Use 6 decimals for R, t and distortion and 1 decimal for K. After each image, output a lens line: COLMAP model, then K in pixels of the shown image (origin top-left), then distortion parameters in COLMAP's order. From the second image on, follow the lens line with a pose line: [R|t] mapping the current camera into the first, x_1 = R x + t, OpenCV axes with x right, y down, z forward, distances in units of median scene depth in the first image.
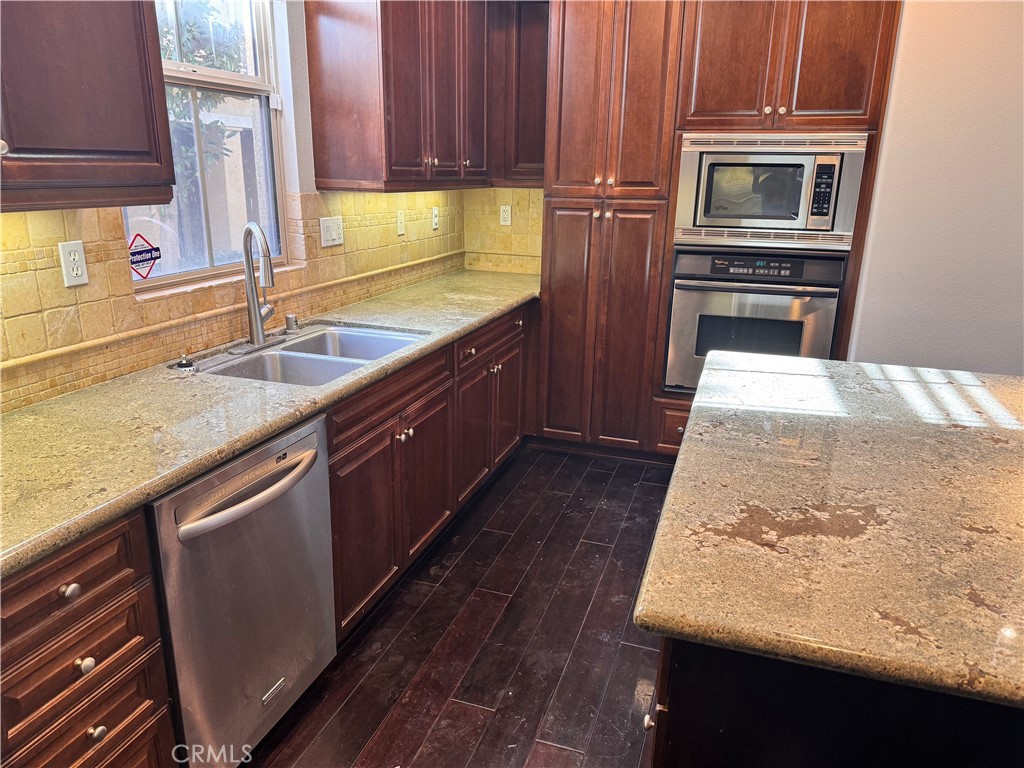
lens RADIAL K [[719.2, 0, 514.2], [0, 719.2, 388.9], [0, 0, 1]] dist [0.051263, -0.055867]
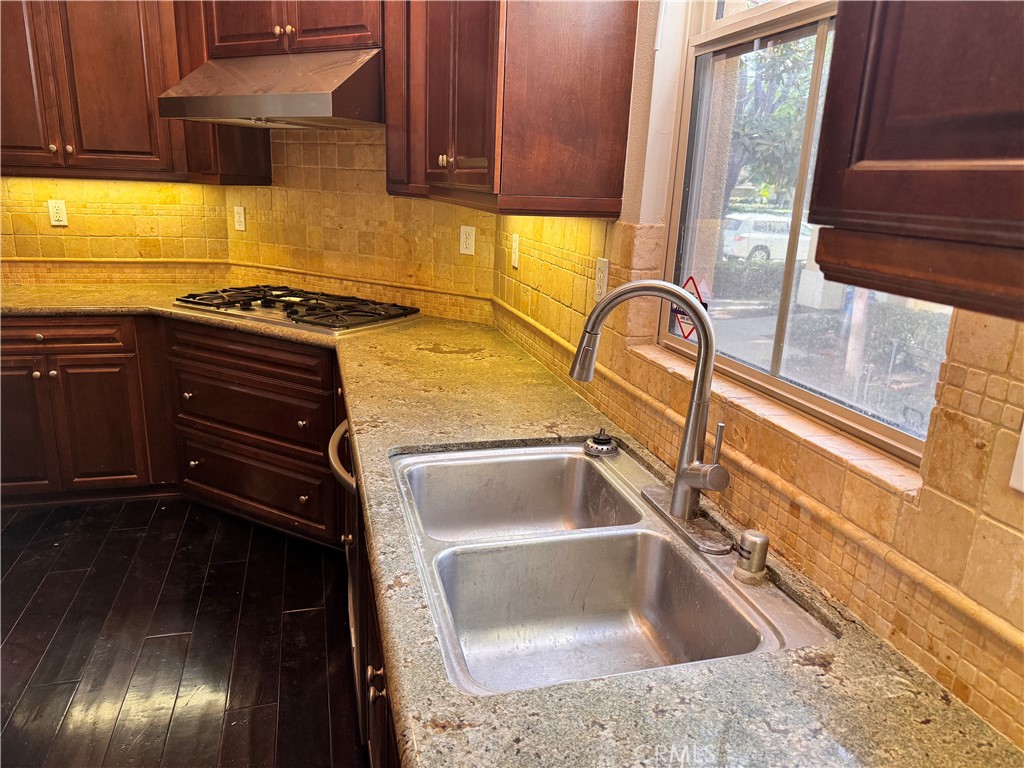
lens RADIAL K [[719.2, 0, 512.7], [0, 719.2, 386.1], [0, 0, 1]] dist [0.051263, -0.055867]
pose [[-0.834605, 0.100408, -0.541621, 0.016336], [-0.210711, 0.850275, 0.482320, -0.298037], [0.508956, 0.516672, -0.688487, 1.015332]]
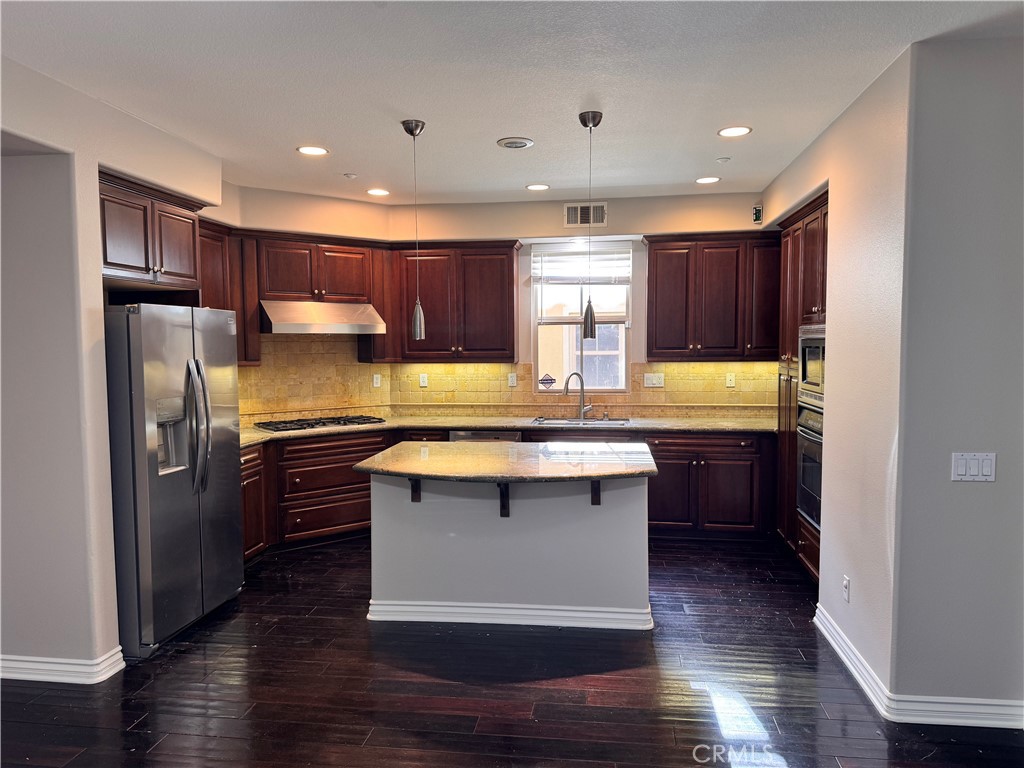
lens RADIAL K [[719.2, 0, 512.6], [0, 719.2, 383.7], [0, 0, 1]] dist [0.051263, -0.055867]
pose [[0.174482, 0.039300, -0.983876, 1.649418], [-0.274026, 0.961668, -0.010183, -0.073924], [0.945762, 0.271385, 0.178563, 0.246637]]
